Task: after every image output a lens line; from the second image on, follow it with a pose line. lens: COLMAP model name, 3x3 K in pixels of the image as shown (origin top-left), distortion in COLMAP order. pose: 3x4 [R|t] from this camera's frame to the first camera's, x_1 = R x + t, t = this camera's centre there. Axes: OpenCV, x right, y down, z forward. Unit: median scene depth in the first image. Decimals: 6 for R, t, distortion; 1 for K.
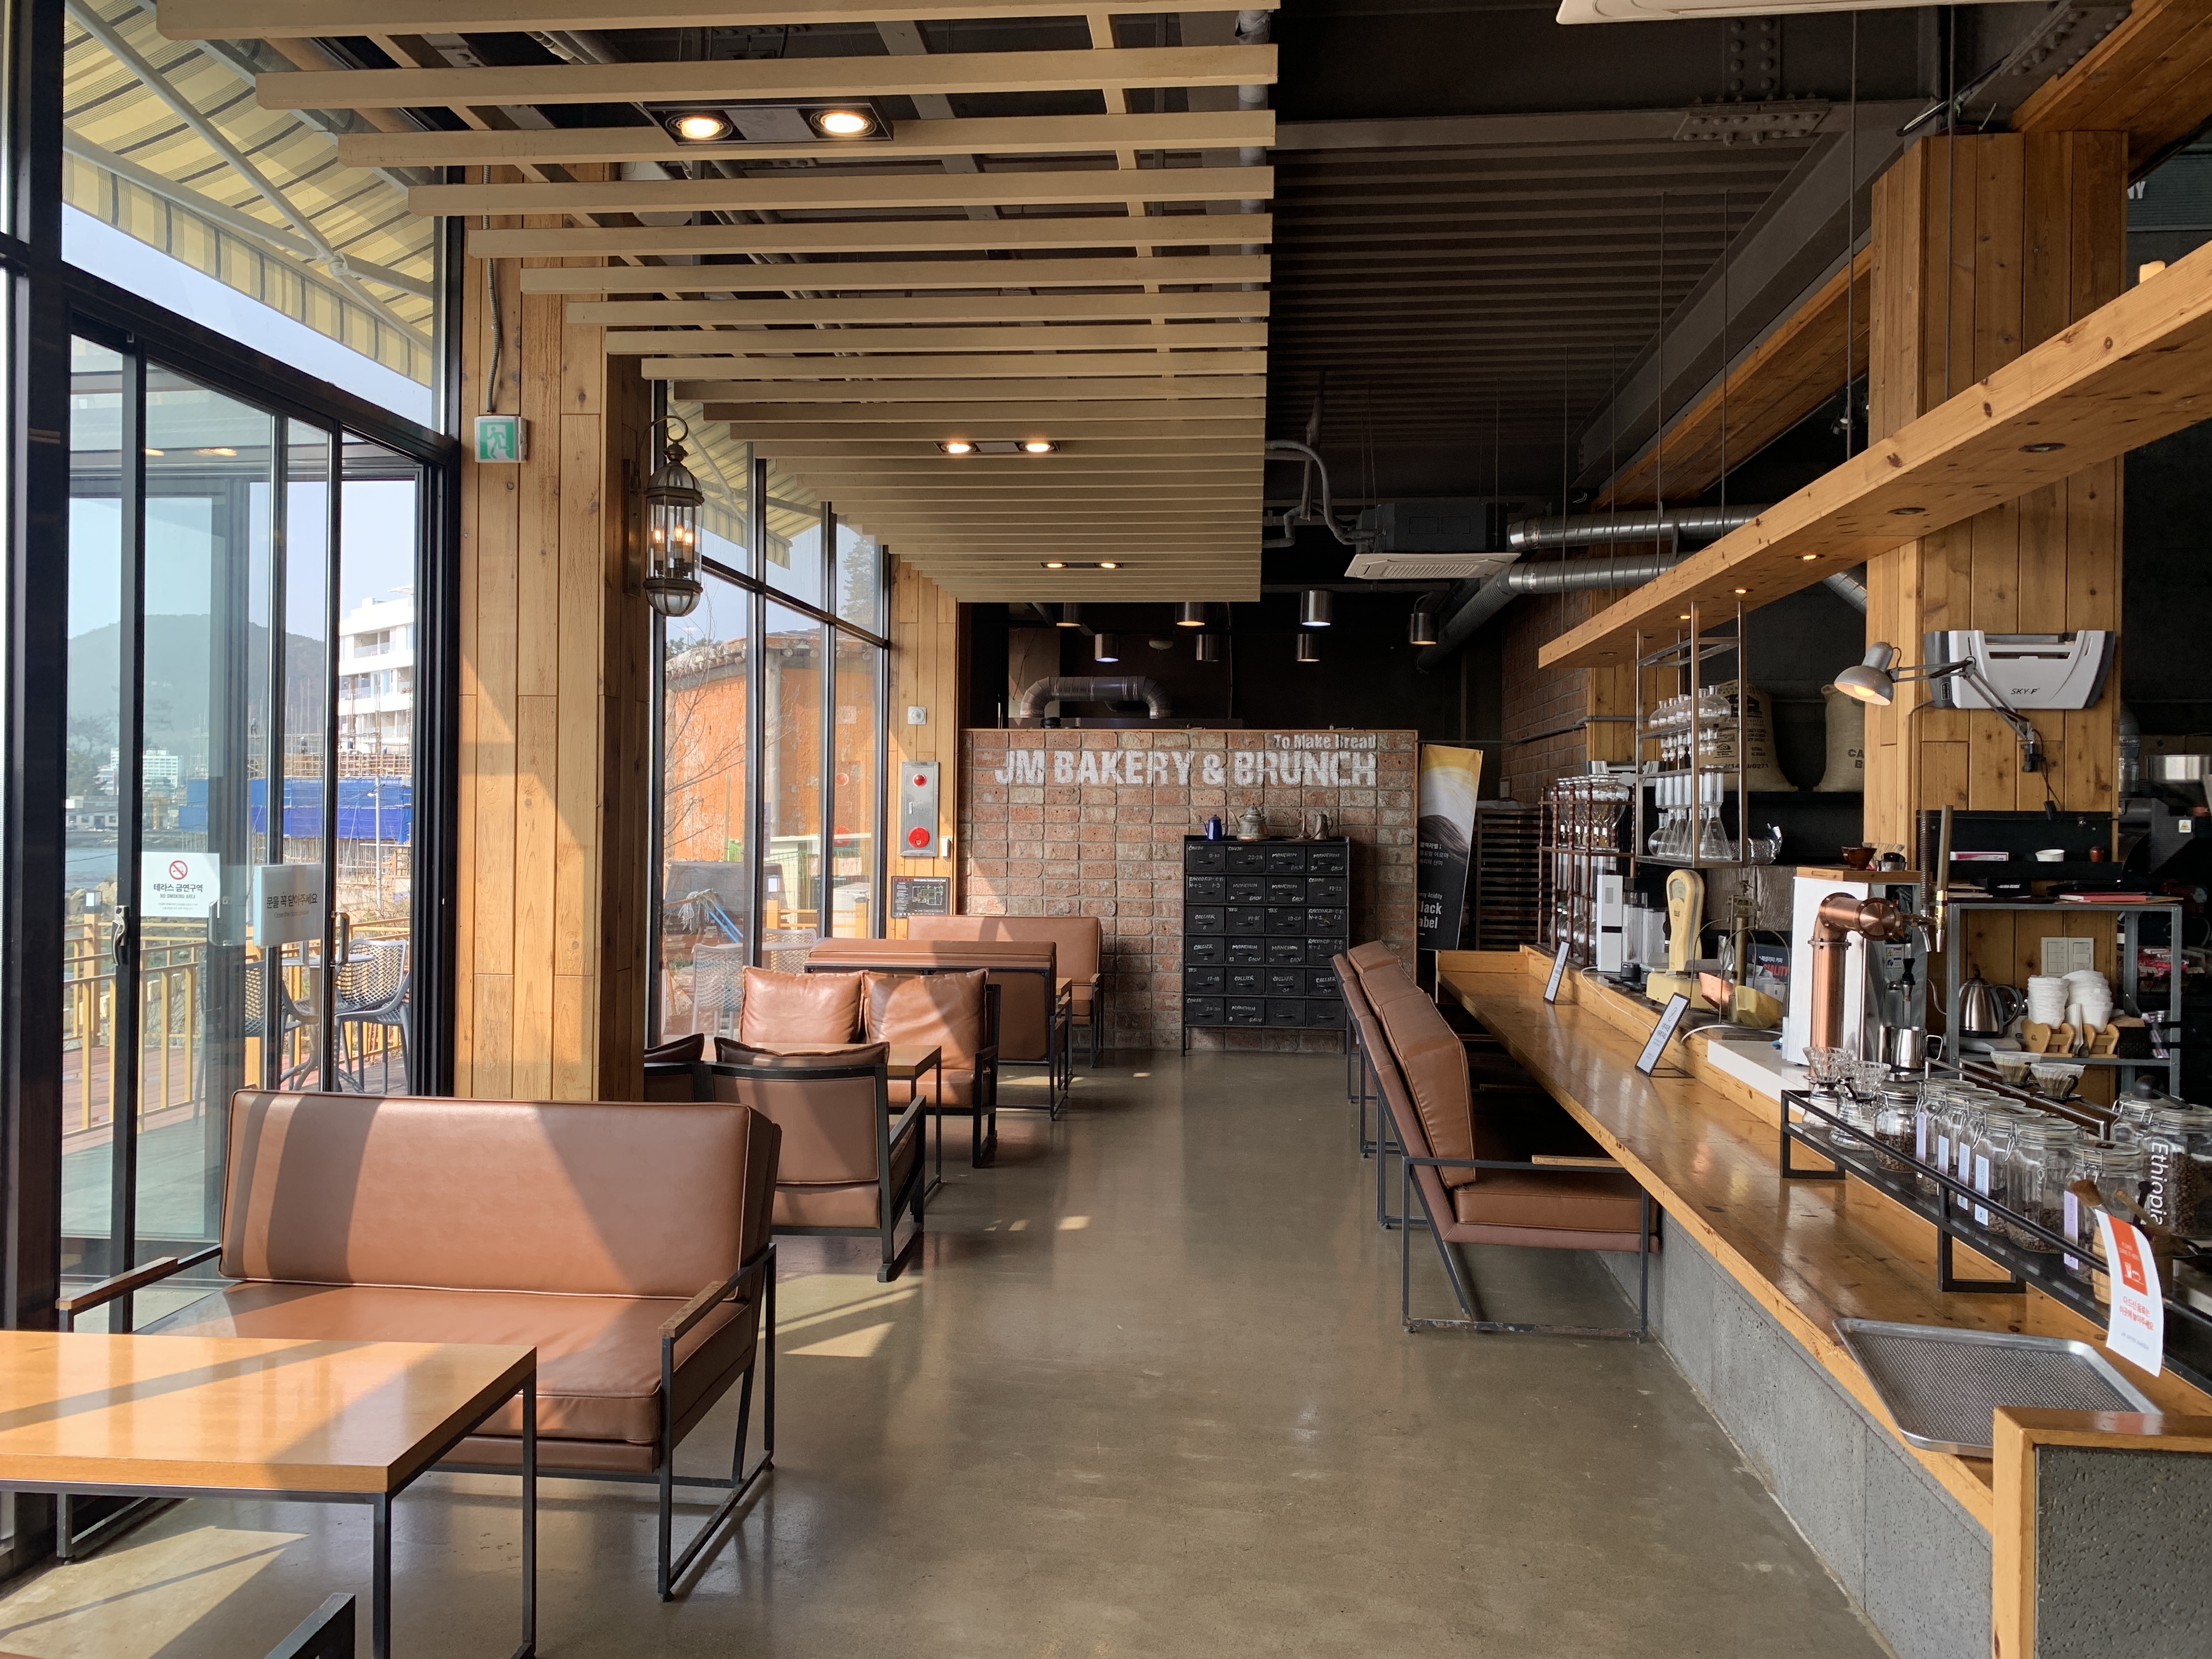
lens RADIAL K [[1658.9, 0, 1076.1], [0, 1658.9, 797.6], [0, 0, 1]] dist [0.049299, -0.060411]
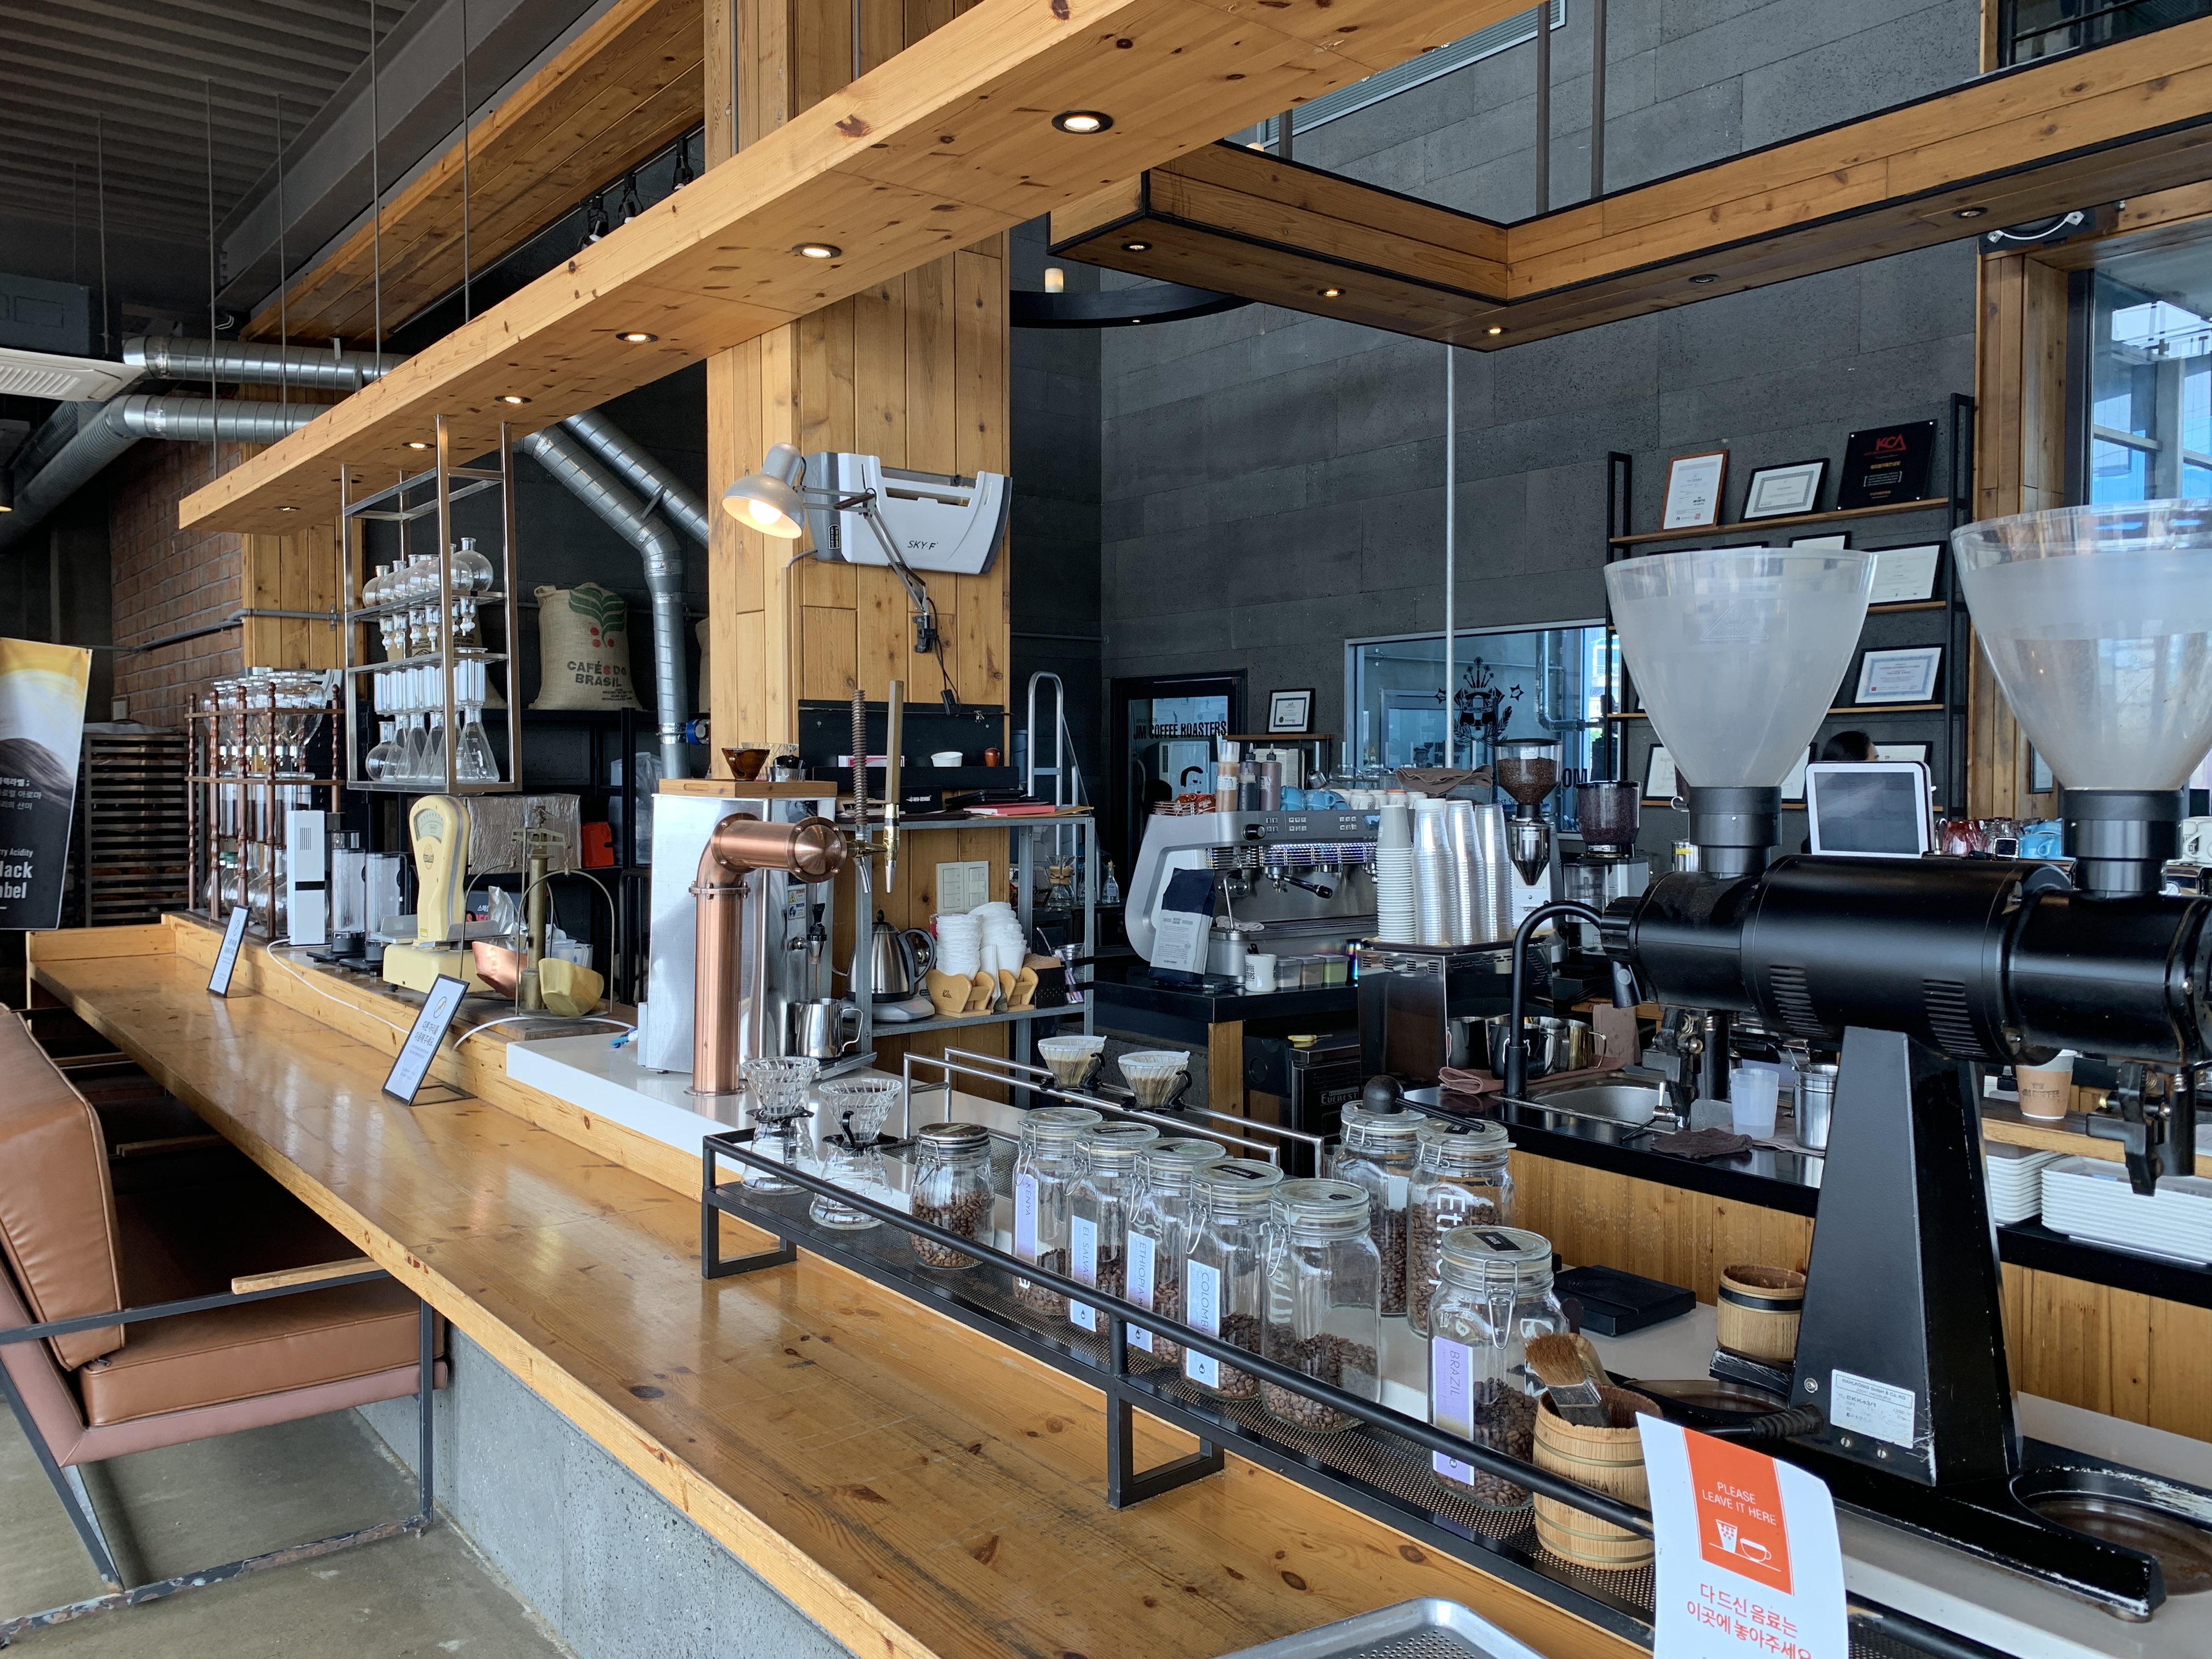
lens RADIAL K [[1658.9, 0, 1102.2], [0, 1658.9, 815.5], [0, 0, 1]] dist [0.049299, -0.060411]
pose [[0.704600, -0.031934, 0.708886, 0.036839], [-0.000026, 0.998986, 0.045028, 0.011623], [-0.709605, -0.031745, 0.703884, 0.179558]]
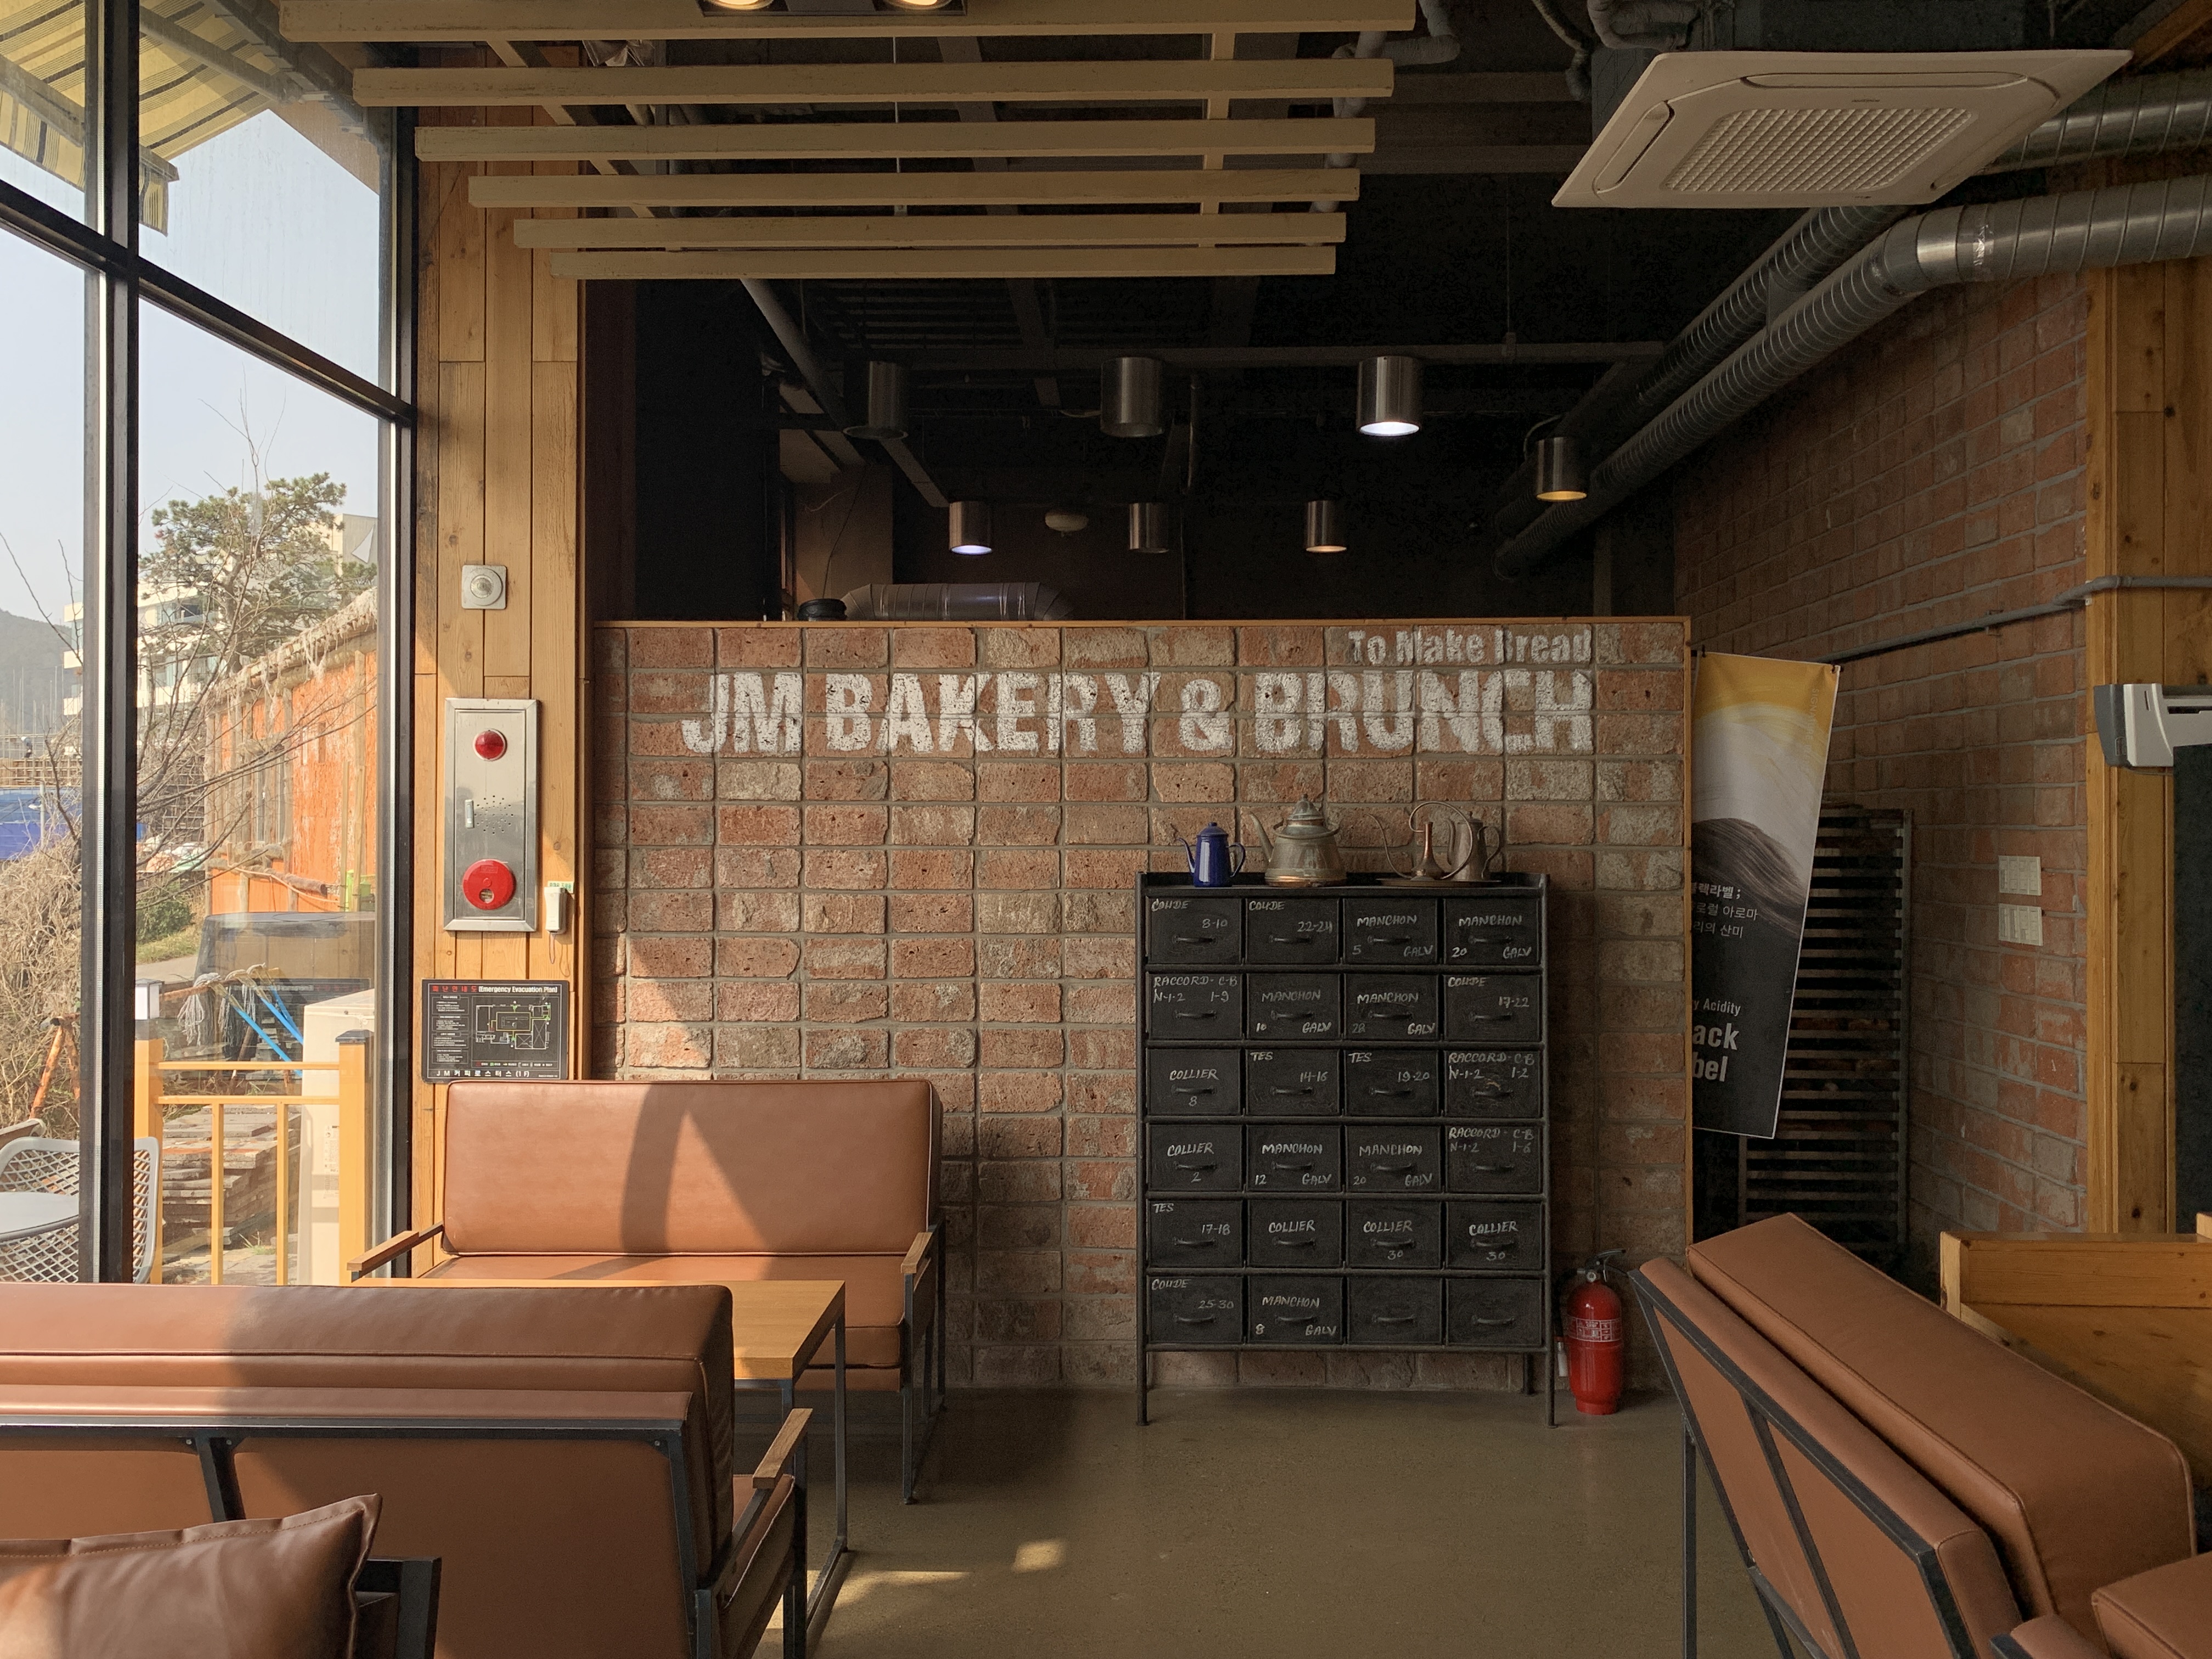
lens RADIAL K [[1845.2, 0, 1096.4], [0, 1845.2, 803.0], [0, 0, 1]] dist [0.093934, -0.005683]
pose [[0.997324, -0.007981, 0.072666, 0.022135], [0.008123, 0.999966, -0.001655, 0.006127], [-0.072650, 0.002241, 0.997355, 0.562955]]
